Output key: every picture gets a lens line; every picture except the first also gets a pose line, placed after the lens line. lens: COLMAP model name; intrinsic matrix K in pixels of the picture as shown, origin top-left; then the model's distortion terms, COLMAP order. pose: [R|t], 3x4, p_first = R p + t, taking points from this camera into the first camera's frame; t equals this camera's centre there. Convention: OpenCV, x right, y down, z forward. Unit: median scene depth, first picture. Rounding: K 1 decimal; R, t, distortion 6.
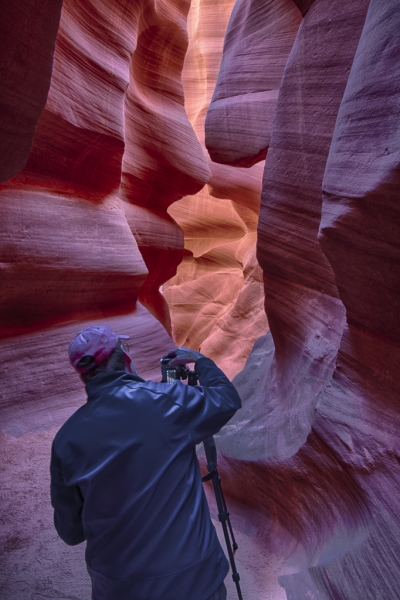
lens RADIAL K [[556.7, 0, 200.0], [0, 556.7, 300.0], [0, 0, 1]] dist [-0.106350, -0.002287]
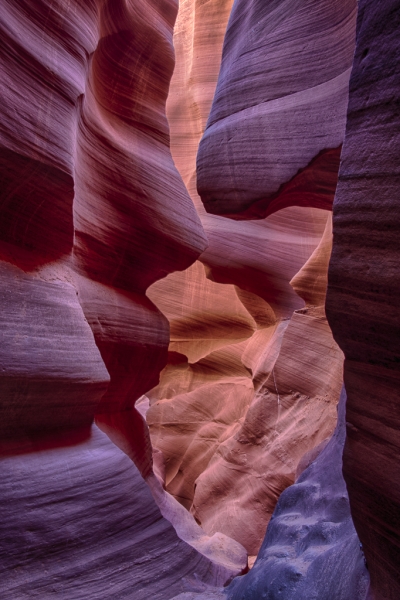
lens RADIAL K [[556.7, 0, 200.0], [0, 556.7, 300.0], [0, 0, 1]] dist [-0.106350, -0.002287]
pose [[0.999979, -0.003037, -0.005689, 0.016025], [0.001832, 0.979590, -0.200996, -0.009915], [0.006183, 0.200981, 0.979576, 0.345255]]
